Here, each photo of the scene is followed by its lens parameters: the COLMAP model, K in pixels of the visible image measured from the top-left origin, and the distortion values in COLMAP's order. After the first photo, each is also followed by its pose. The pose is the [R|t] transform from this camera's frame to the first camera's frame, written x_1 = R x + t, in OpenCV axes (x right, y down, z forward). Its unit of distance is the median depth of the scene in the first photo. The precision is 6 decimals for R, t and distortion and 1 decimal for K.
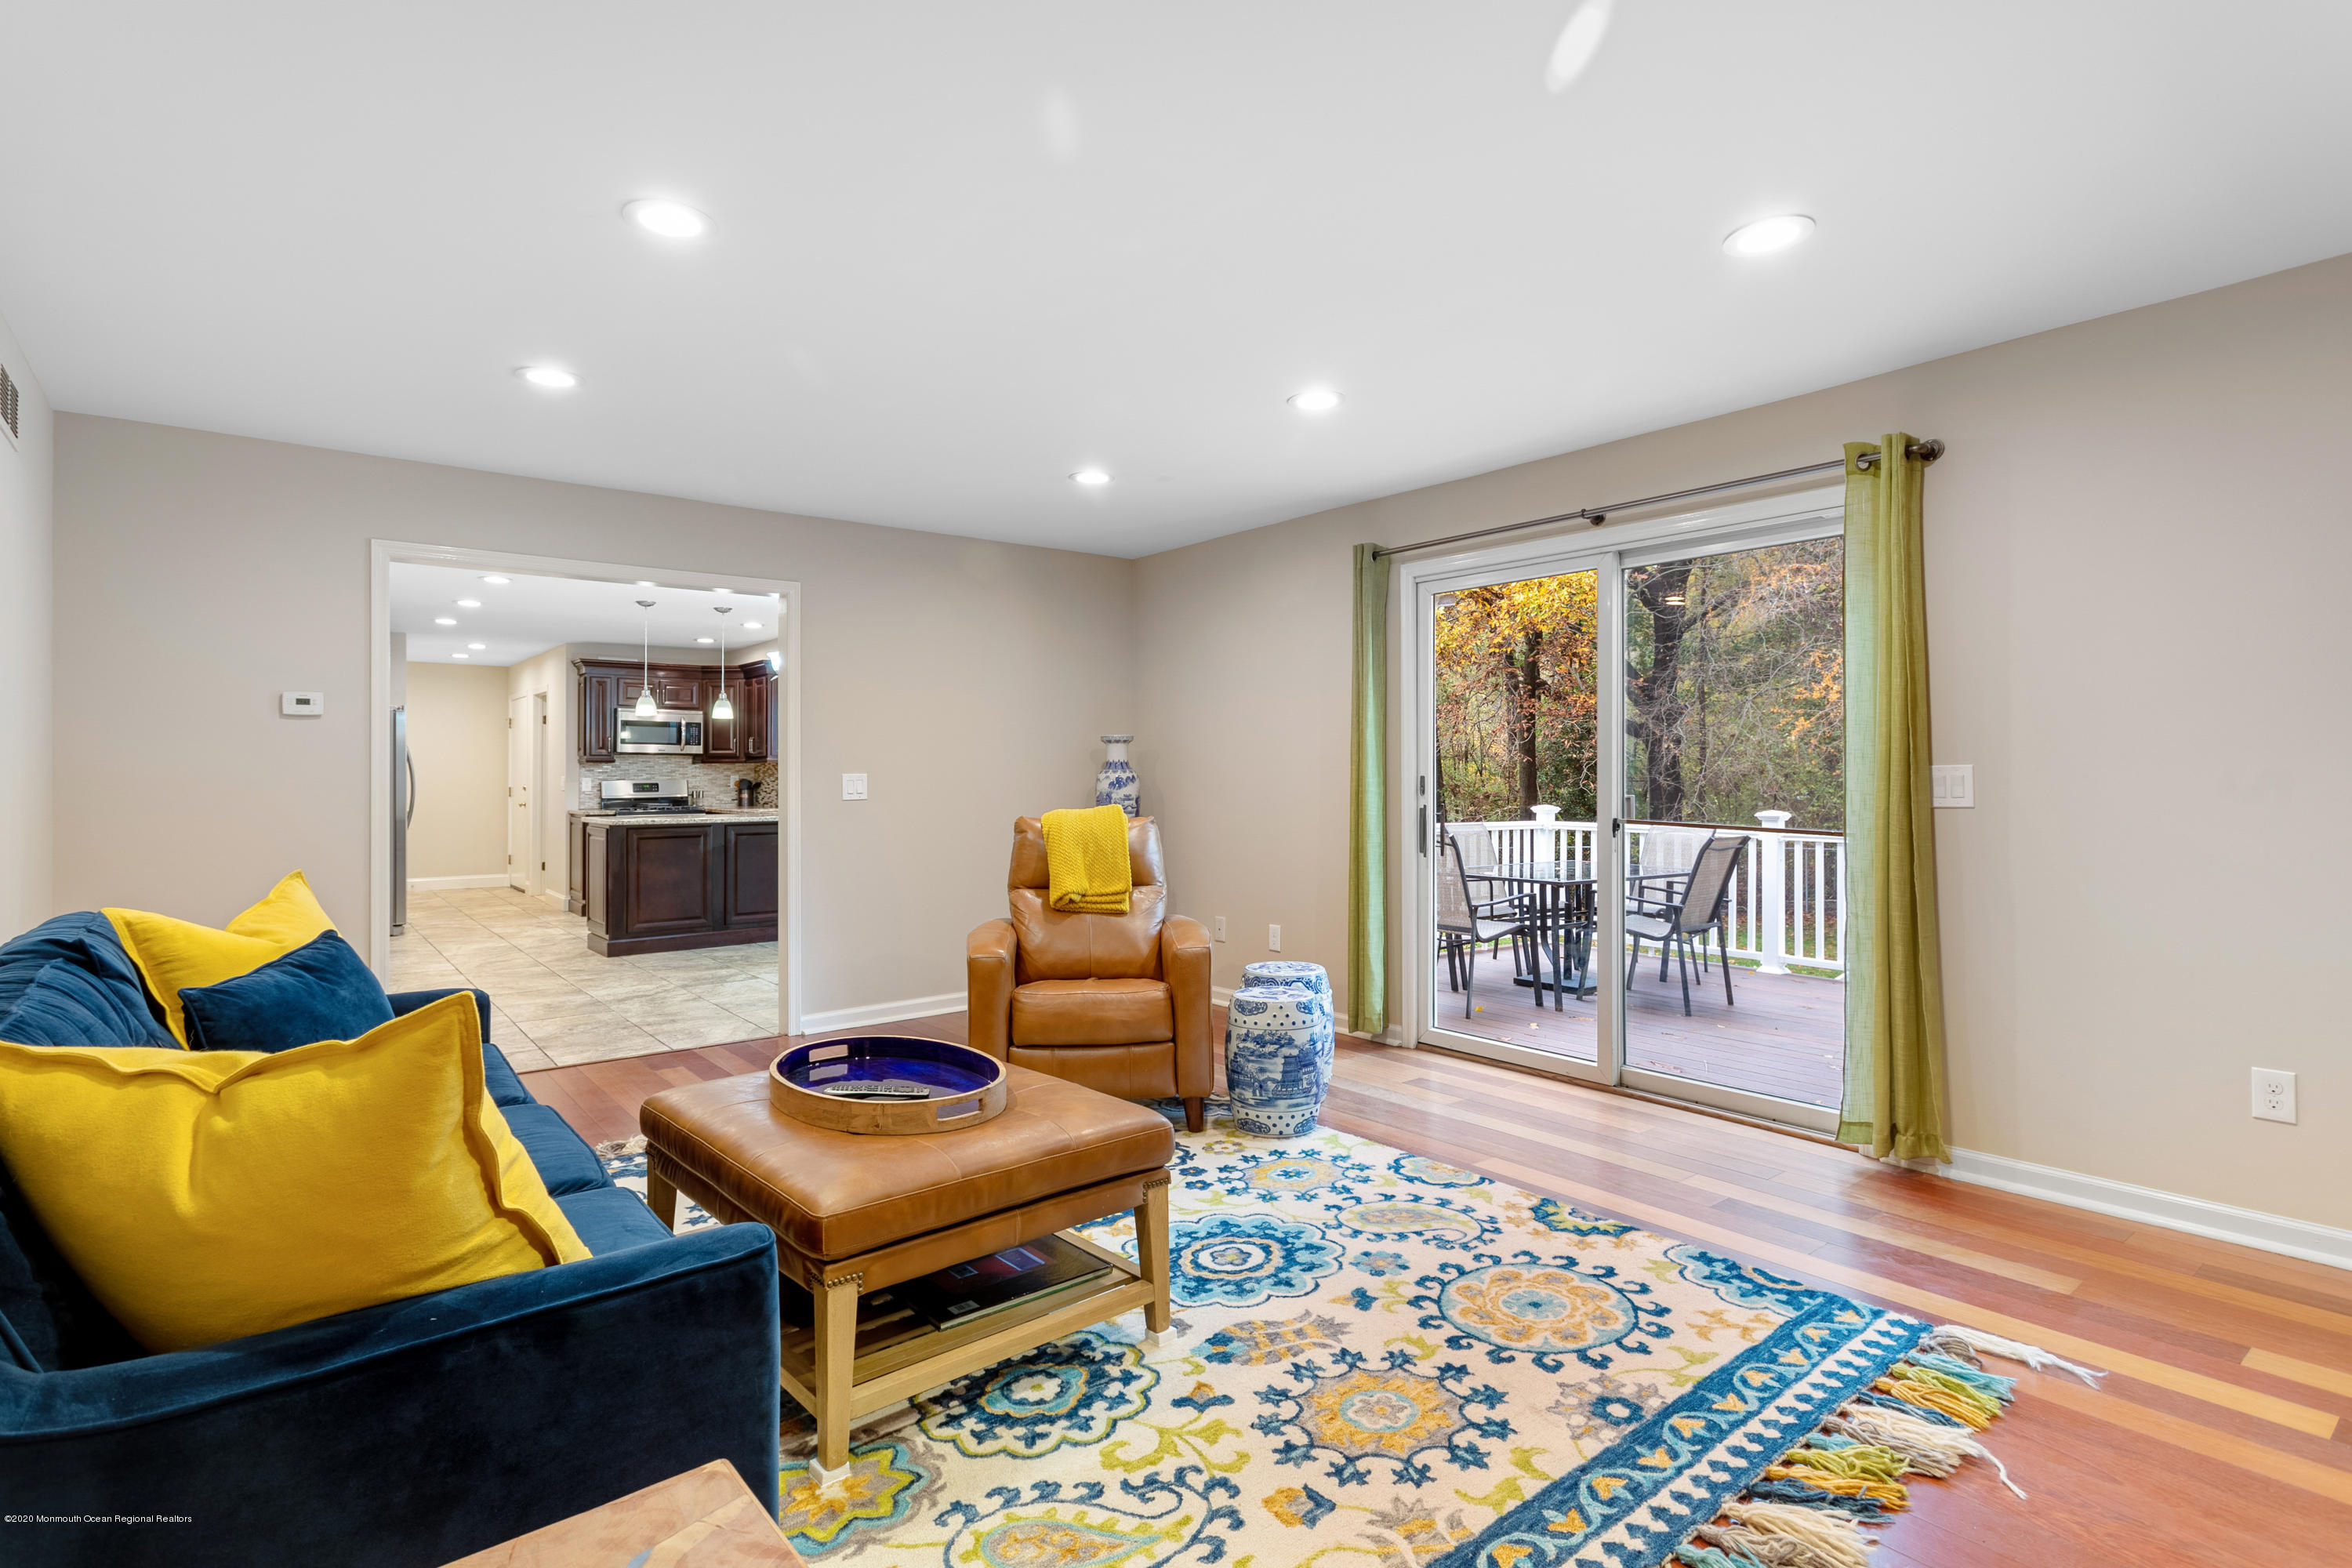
lens RADIAL K [[1123.5, 0, 1158.5], [0, 1123.5, 772.6], [0, 0, 1]] dist [0.000246, -0.003014]
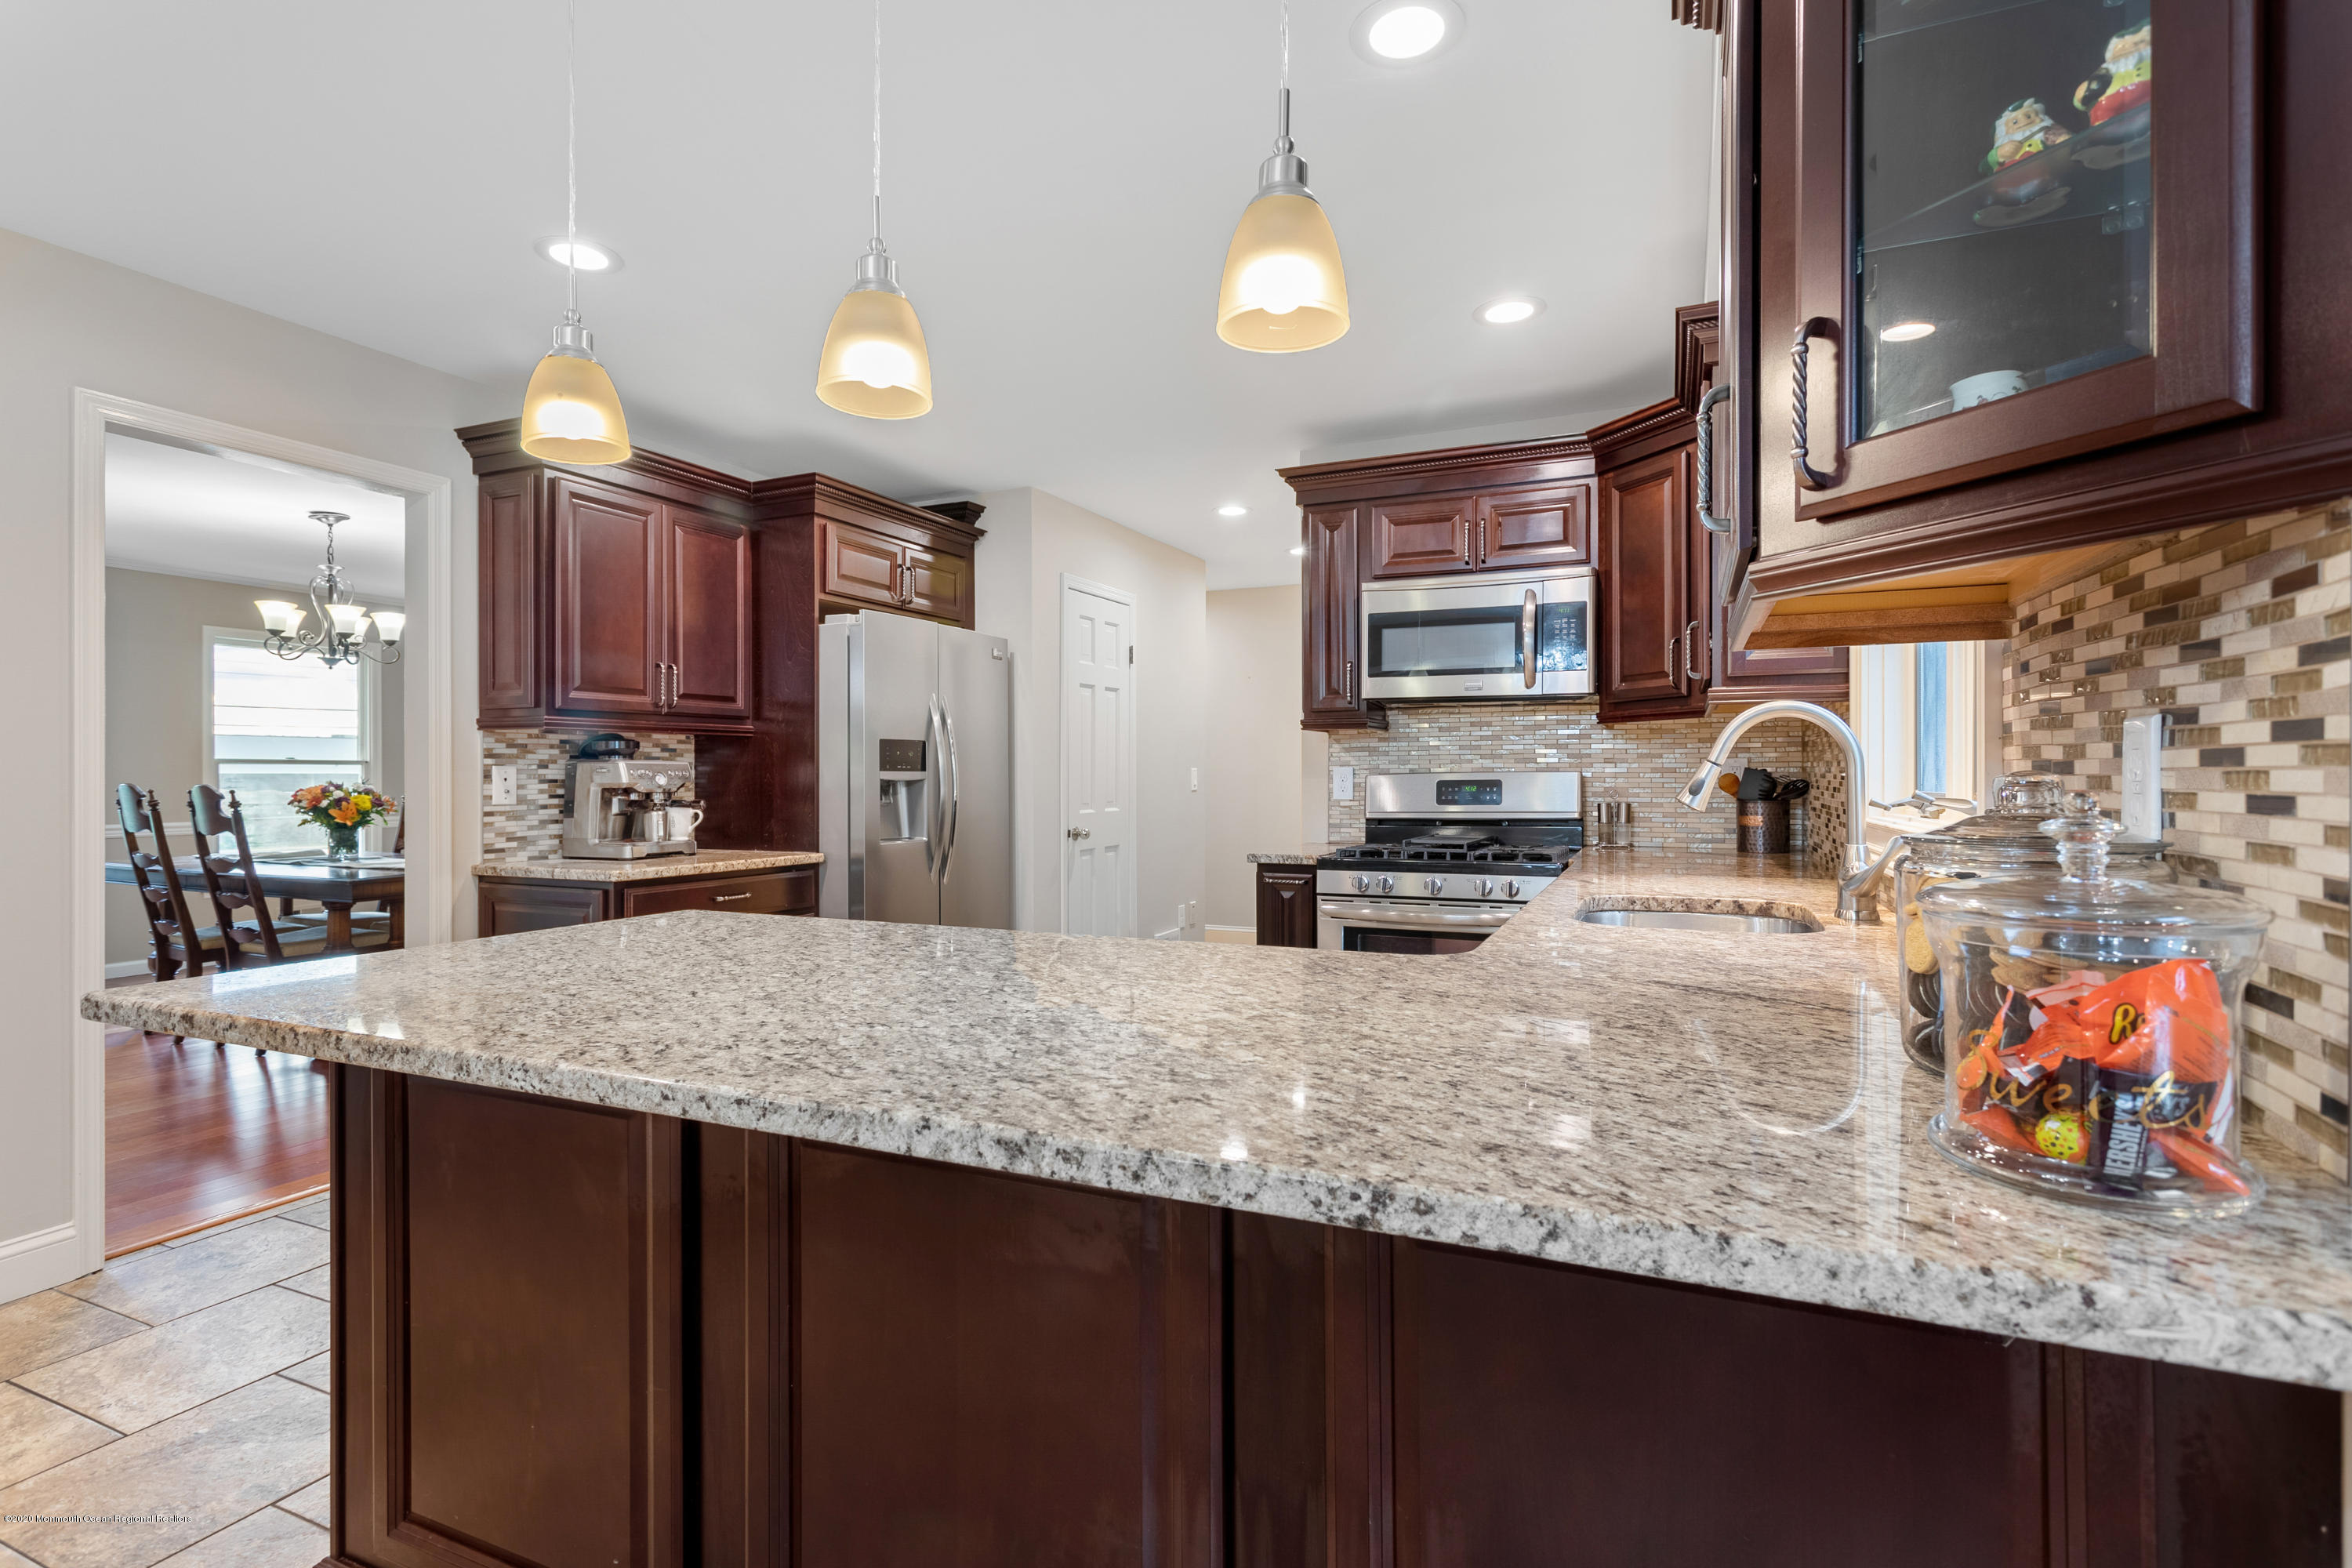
lens RADIAL K [[1123.5, 0, 1159.8], [0, 1123.5, 767.1], [0, 0, 1]] dist [0.000246, -0.003014]
pose [[0.460294, -0.005119, -0.887752, -0.167544], [0.008223, 0.999965, -0.001503, 0.004484], [0.887728, -0.006608, 0.460320, 0.733495]]
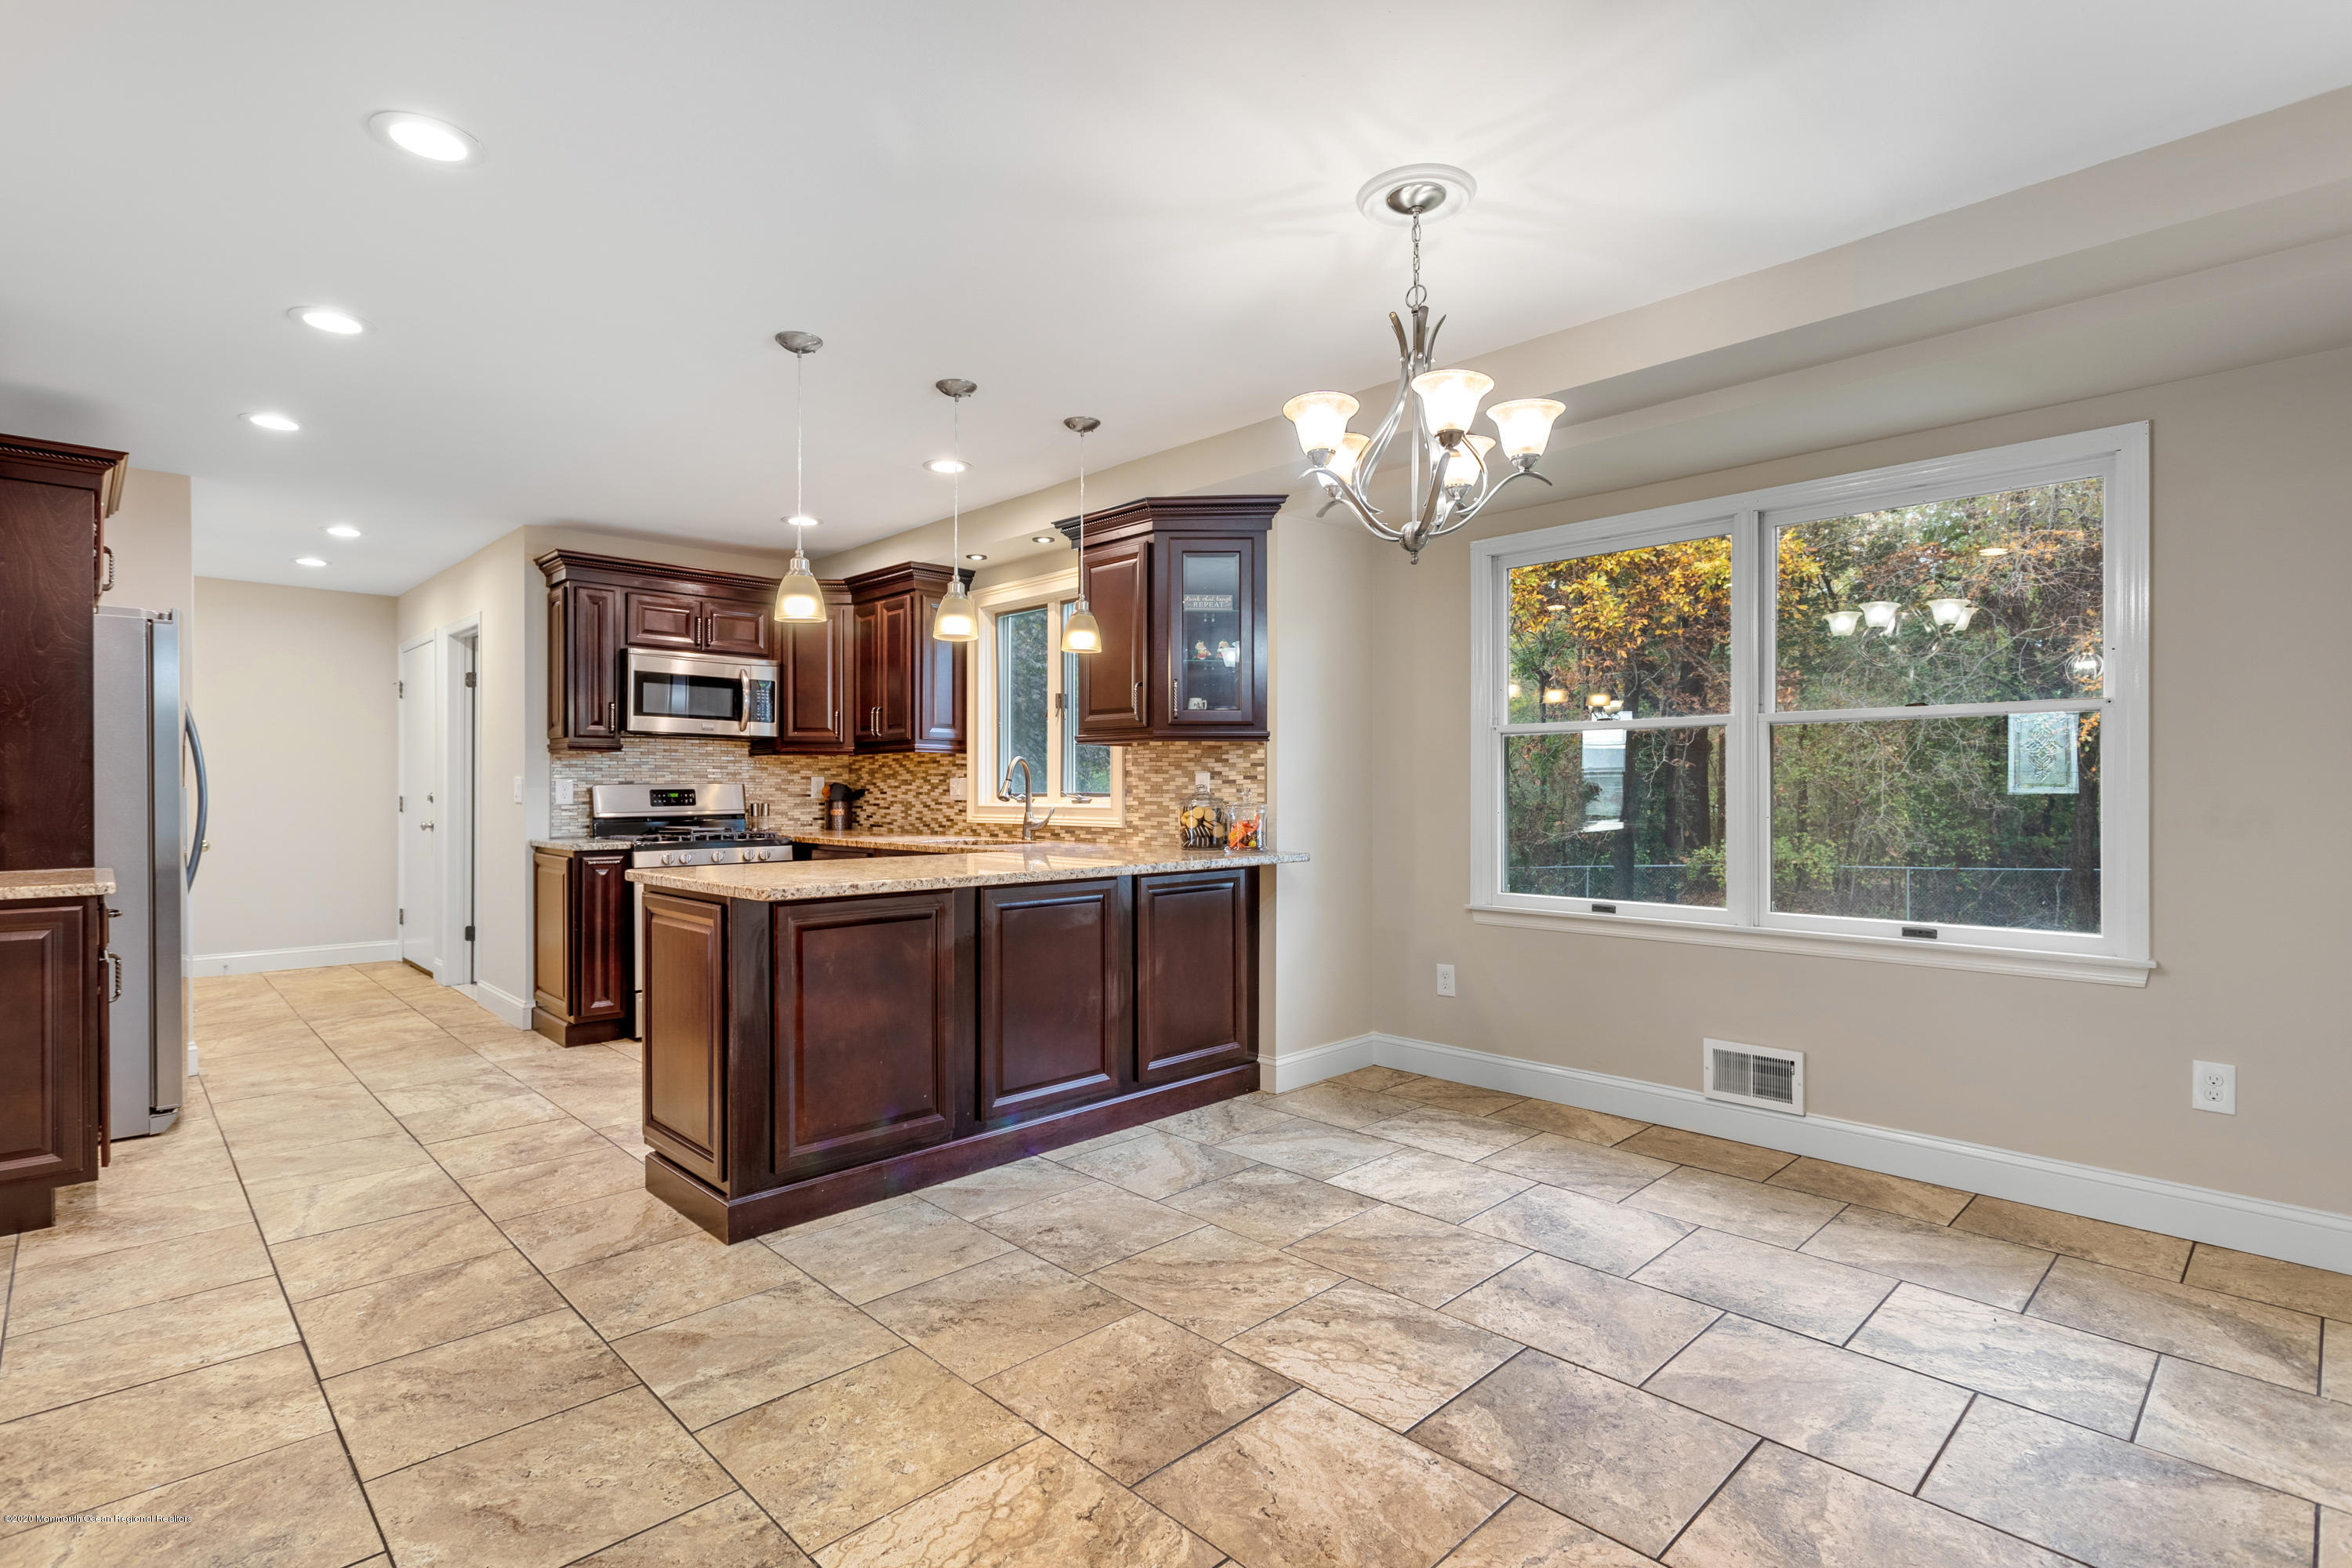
lens RADIAL K [[1123.5, 0, 1173.1], [0, 1123.5, 798.2], [0, 0, 1]] dist [0.000246, -0.003014]
pose [[0.994904, 0.002640, 0.100793, -0.267438], [-0.004283, 0.999861, 0.016086, 0.003658], [-0.100736, -0.016435, 0.994777, 0.425994]]
